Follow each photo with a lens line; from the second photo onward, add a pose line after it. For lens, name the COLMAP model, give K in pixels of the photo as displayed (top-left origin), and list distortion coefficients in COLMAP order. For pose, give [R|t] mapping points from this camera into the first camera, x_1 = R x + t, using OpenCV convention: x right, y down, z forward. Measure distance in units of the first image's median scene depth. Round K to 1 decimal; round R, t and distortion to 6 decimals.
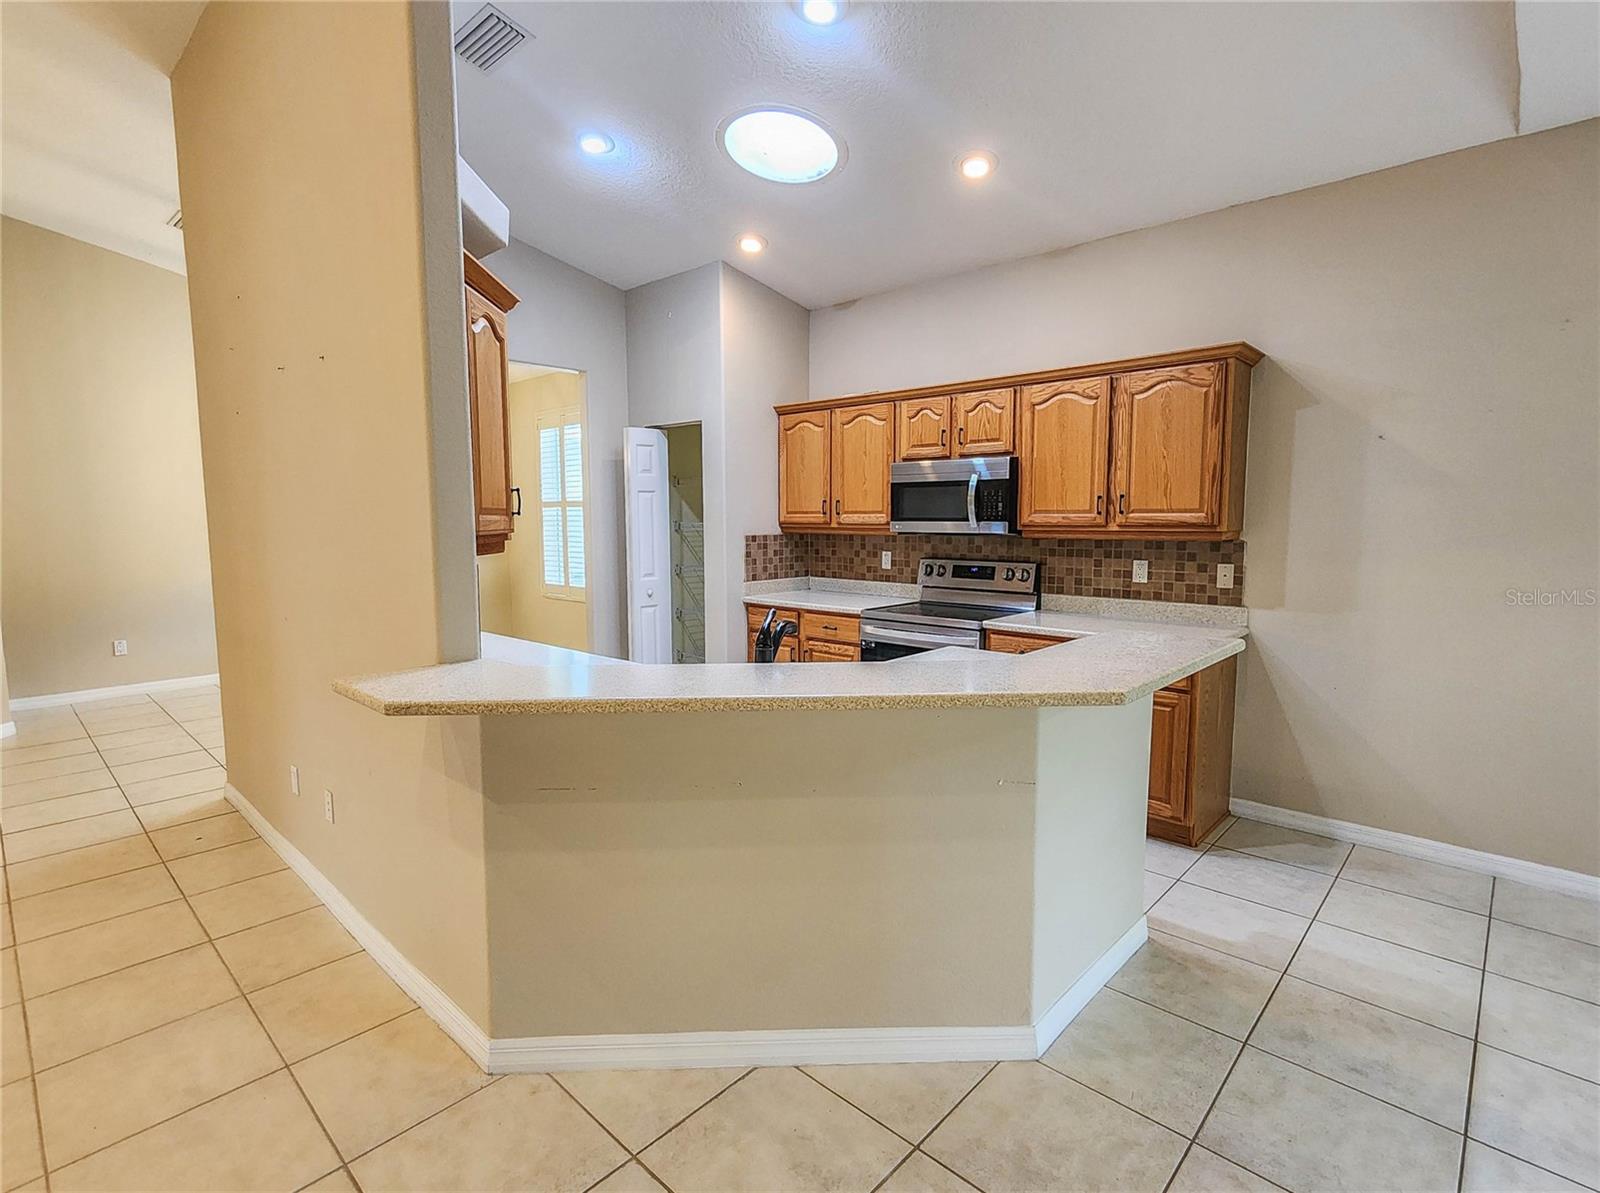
lens RADIAL K [[654.1, 0, 798.6], [0, 654.1, 591.8], [0, 0, 1]] dist [0.009461, 0.000084]
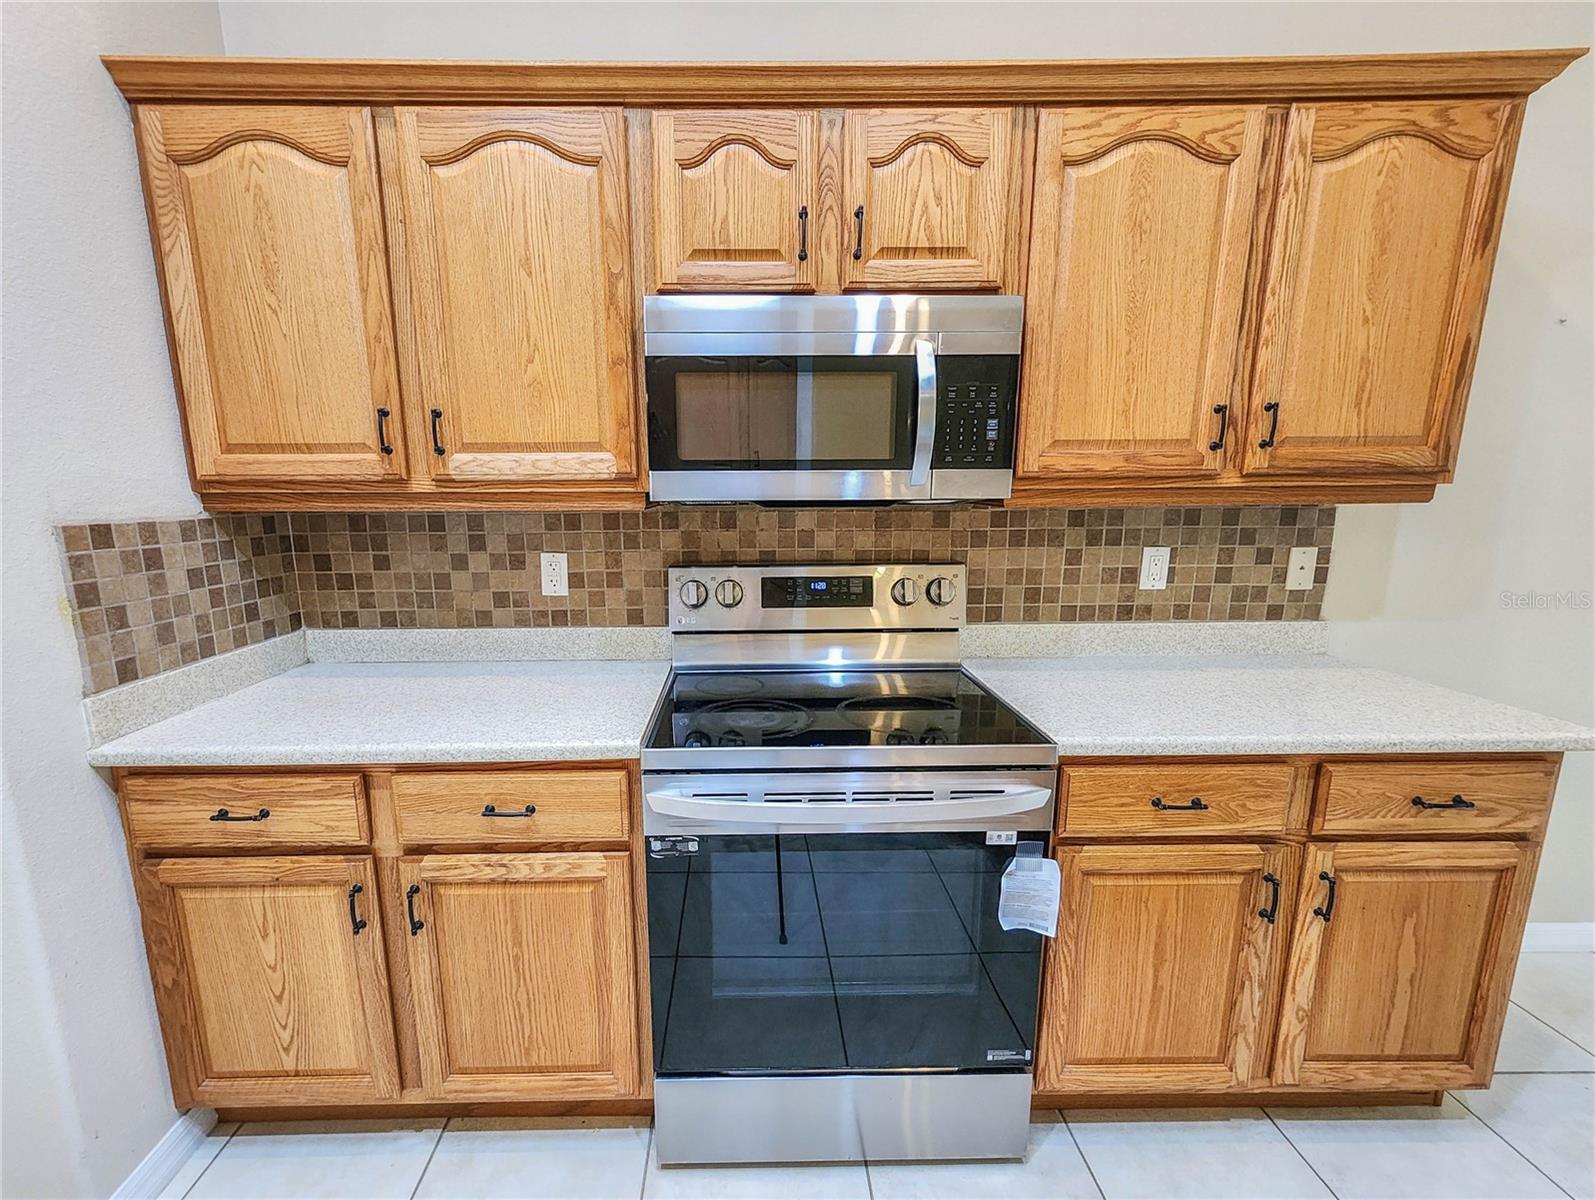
lens RADIAL K [[734.7, 0, 795.6], [0, 734.7, 634.3], [0, 0, 1]] dist [0.001934, 0.000728]
pose [[0.736984, -0.134294, 0.662435, -0.072529], [0.082264, 0.990599, 0.109300, -0.056391], [-0.670886, -0.026058, 0.741103, 0.640814]]
